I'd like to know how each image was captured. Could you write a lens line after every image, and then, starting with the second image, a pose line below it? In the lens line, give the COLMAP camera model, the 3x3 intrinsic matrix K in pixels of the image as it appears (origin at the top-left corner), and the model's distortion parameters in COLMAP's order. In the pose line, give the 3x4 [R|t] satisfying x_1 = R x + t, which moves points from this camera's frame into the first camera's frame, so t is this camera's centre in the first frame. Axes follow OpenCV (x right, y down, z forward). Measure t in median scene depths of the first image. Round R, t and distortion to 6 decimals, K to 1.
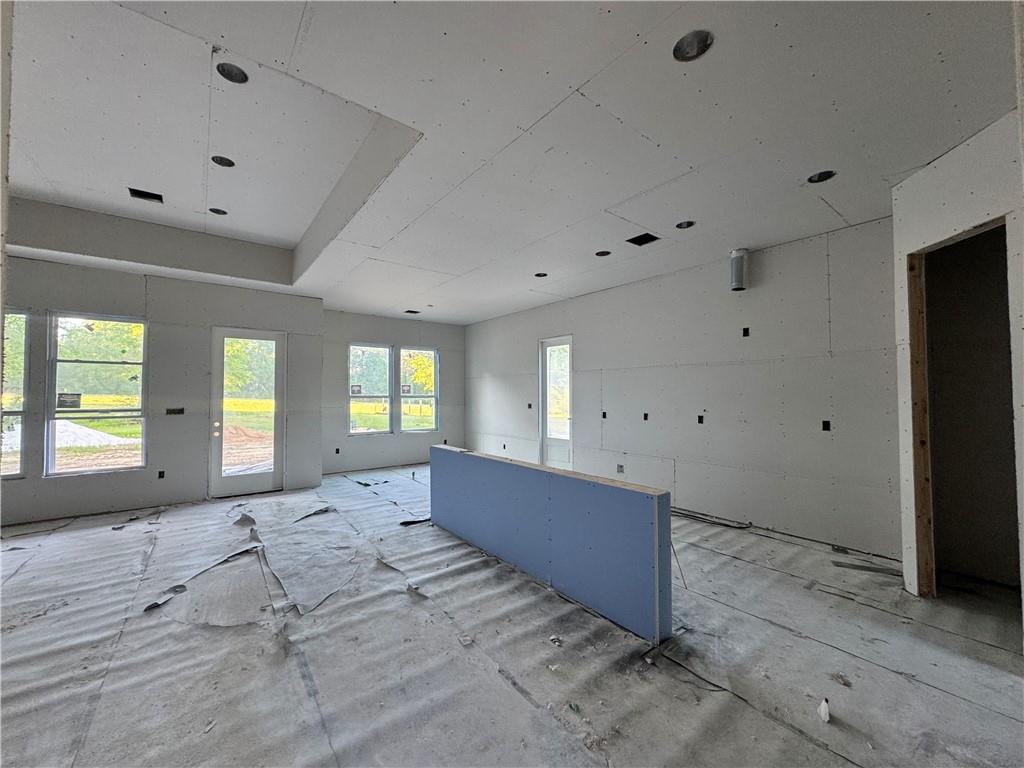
lens RADIAL K [[407.5, 0, 513.9], [0, 407.5, 381.9], [0, 0, 1]] dist [-0.001974, 0.001439]
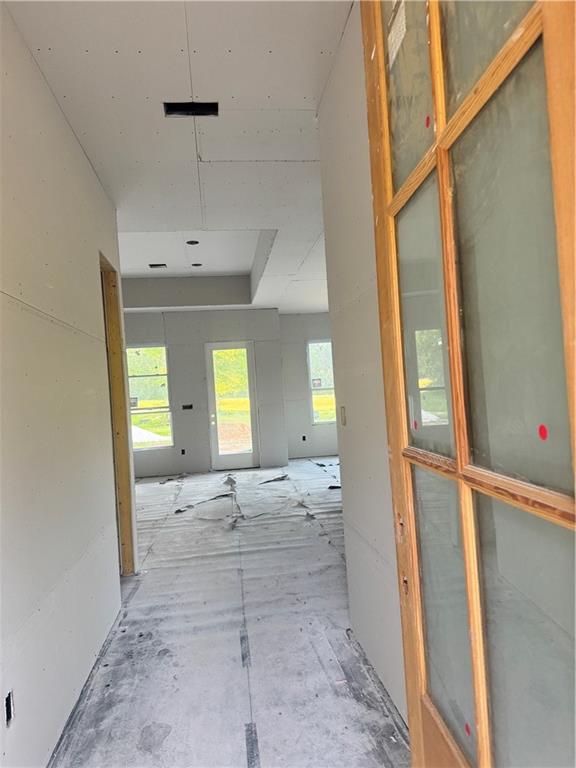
lens RADIAL K [[538.9, 0, 292.2], [0, 538.9, 385.3], [0, 0, 1]] dist [0.056712, 0.000224]
pose [[0.863296, -0.058456, -0.501300, 0.437750], [0.076304, 0.996970, 0.015148, -0.002997], [0.498896, -0.051328, 0.865141, -0.445430]]
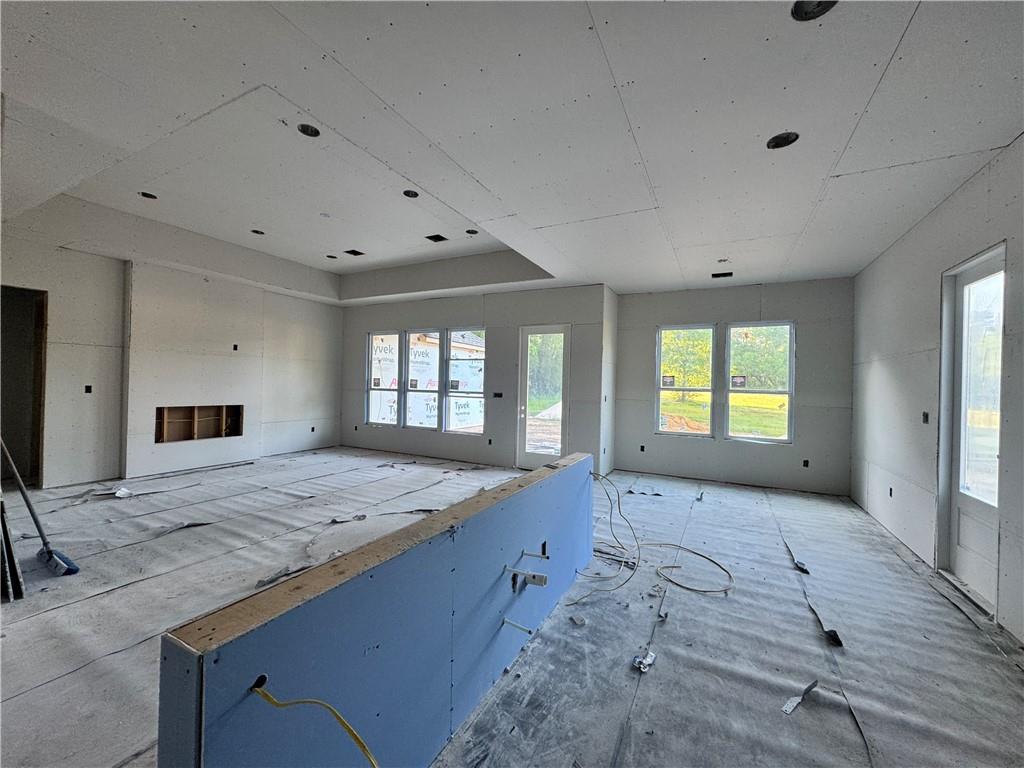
lens RADIAL K [[407.5, 0, 514.2], [0, 407.5, 383.0], [0, 0, 1]] dist [-0.001974, 0.001439]
pose [[0.413938, 0.012839, -0.910215, 0.401934], [0.002967, 0.999876, 0.015453, 0.014469], [0.910300, -0.009097, 0.413848, 0.543723]]
